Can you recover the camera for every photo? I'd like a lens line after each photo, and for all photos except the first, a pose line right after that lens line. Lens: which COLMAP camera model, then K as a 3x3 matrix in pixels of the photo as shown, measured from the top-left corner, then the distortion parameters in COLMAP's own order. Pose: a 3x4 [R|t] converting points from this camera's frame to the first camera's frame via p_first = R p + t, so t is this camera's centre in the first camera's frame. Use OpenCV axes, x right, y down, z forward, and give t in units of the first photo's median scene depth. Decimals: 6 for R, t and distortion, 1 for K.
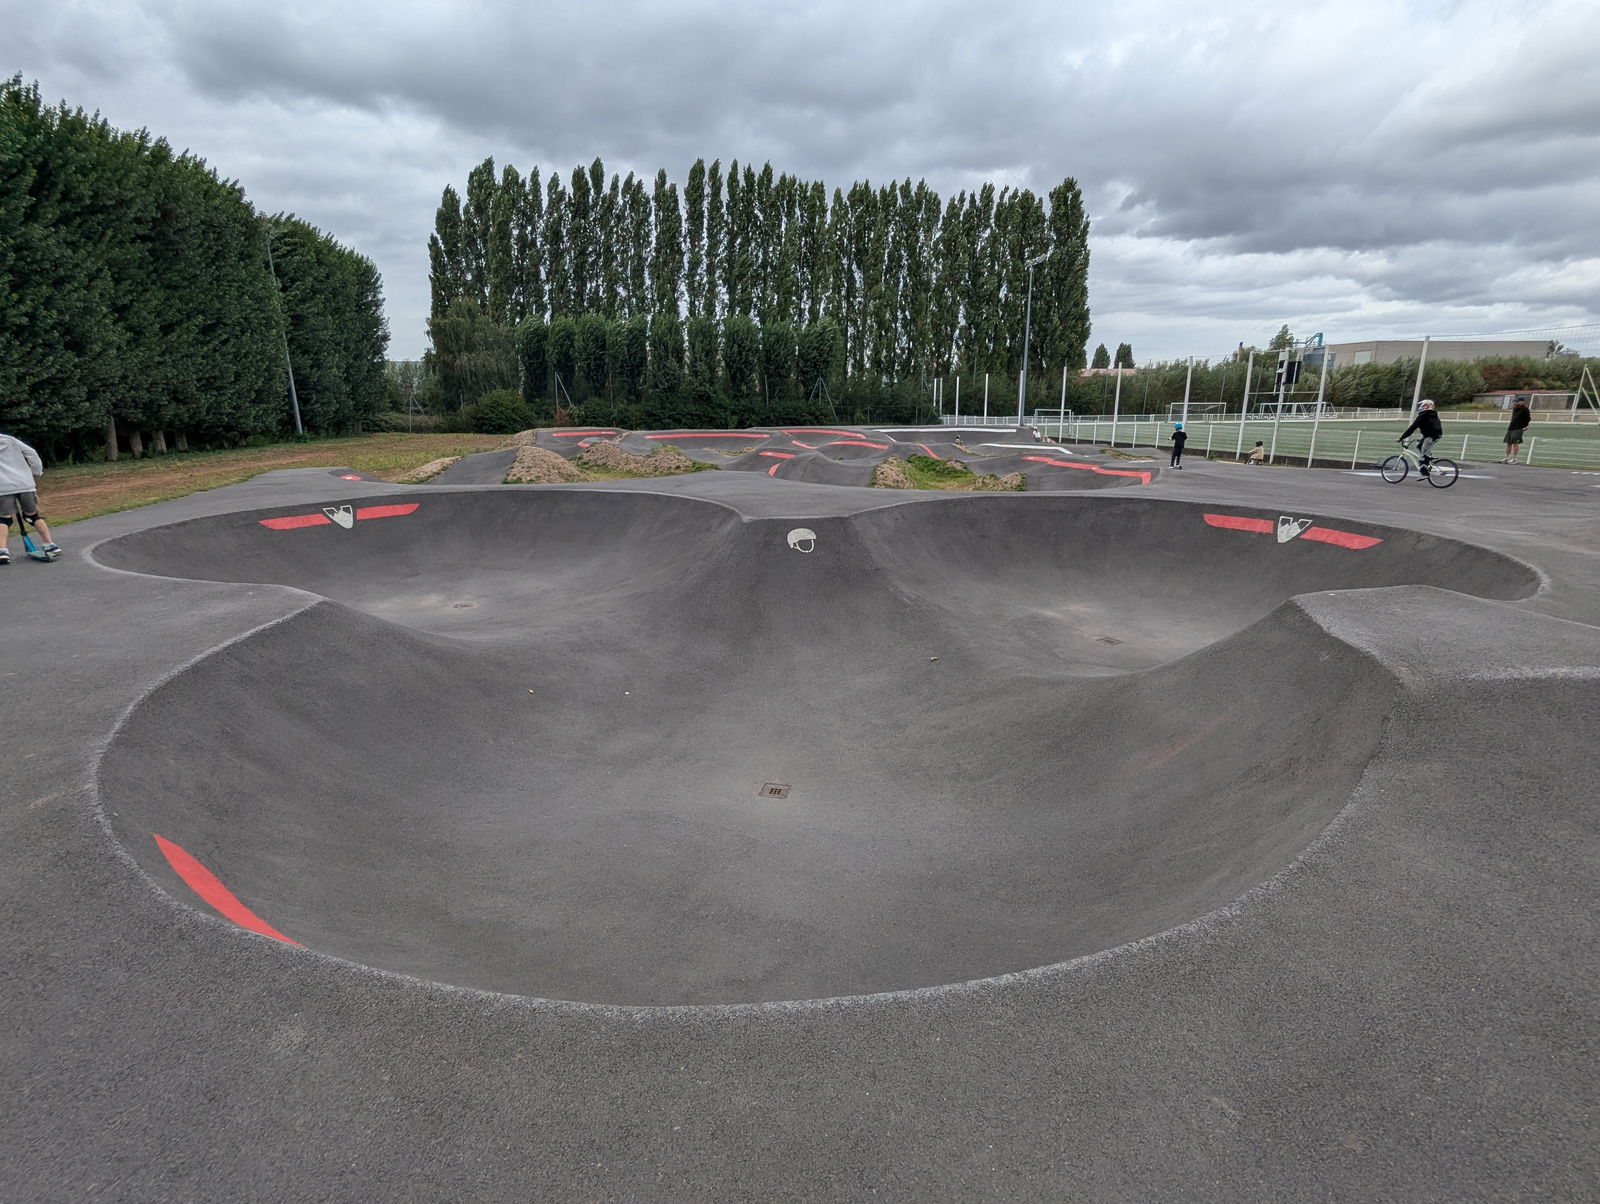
lens RADIAL K [[749.6, 0, 789.5], [0, 749.6, 600.2], [0, 0, 1]] dist [-0.002182, 0.000767]
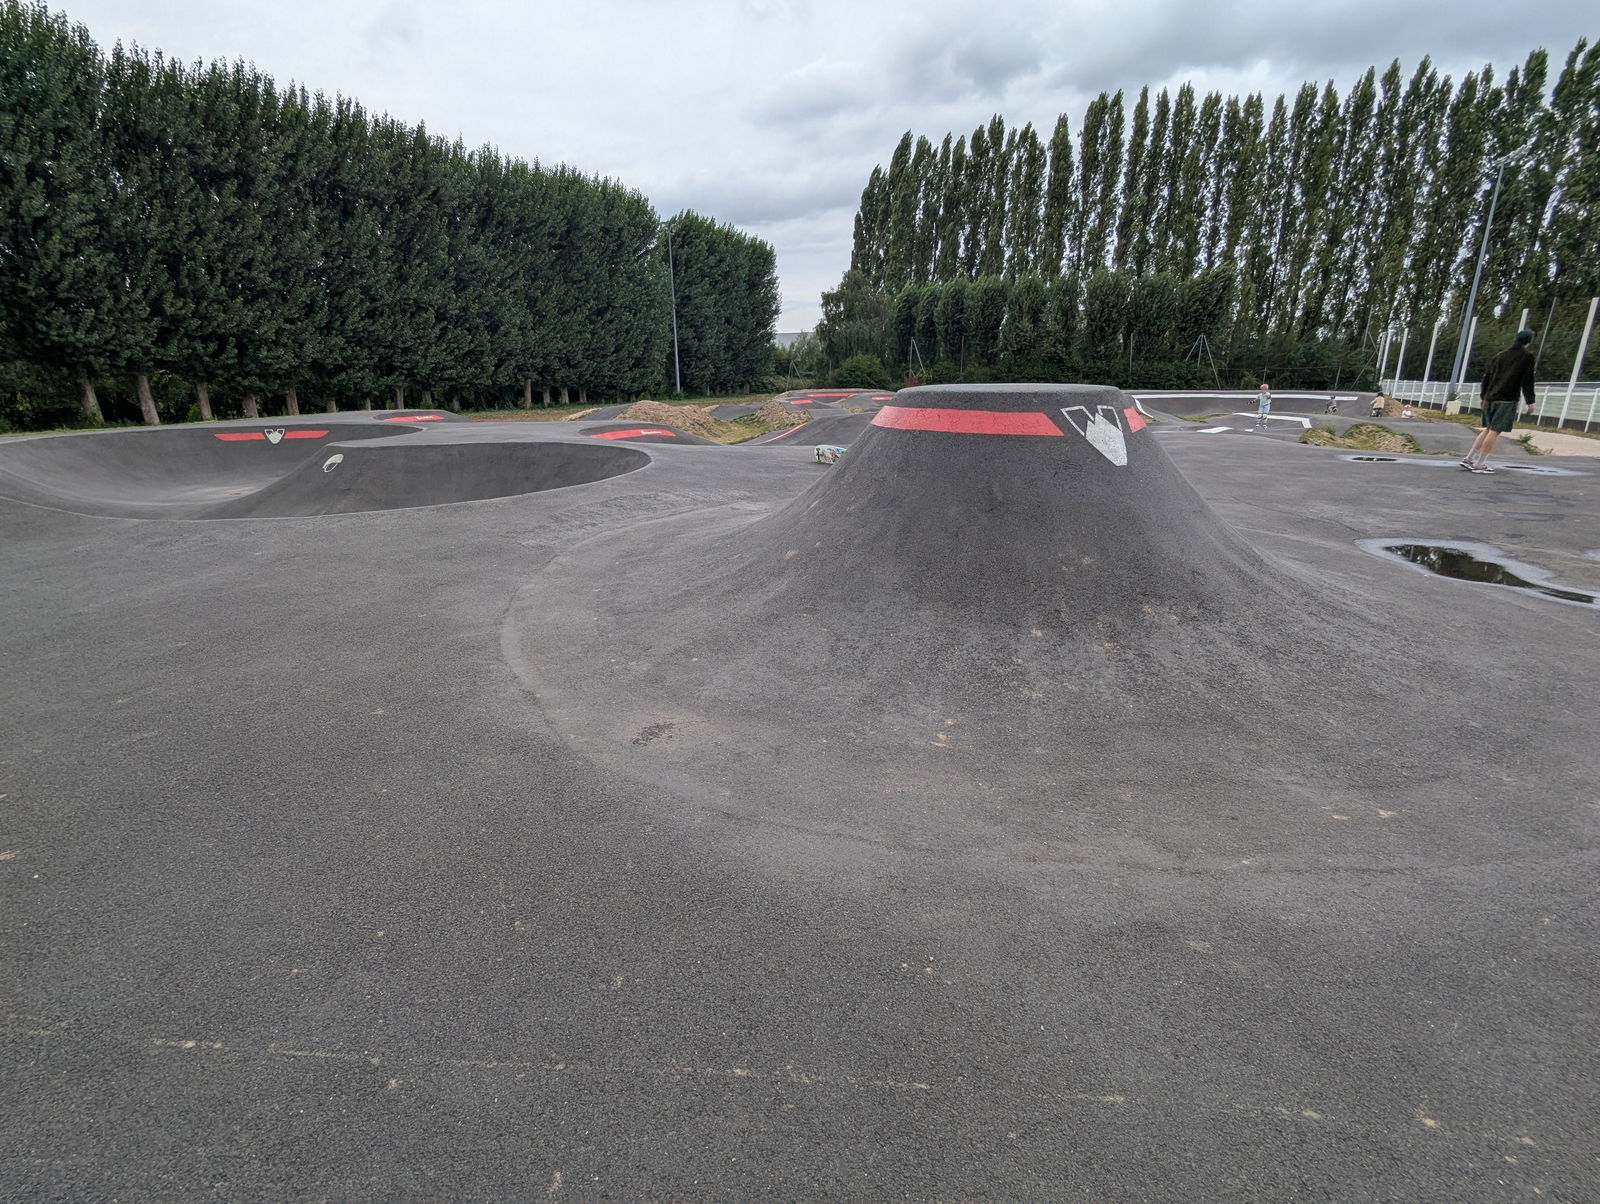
lens RADIAL K [[749.6, 0, 802.7], [0, 749.6, 596.5], [0, 0, 1]] dist [-0.002182, 0.000767]
pose [[0.831355, 0.155888, -0.533430, 0.165652], [-0.135621, 0.987742, 0.077287, -0.007178], [0.538939, 0.008091, 0.842306, 0.040691]]
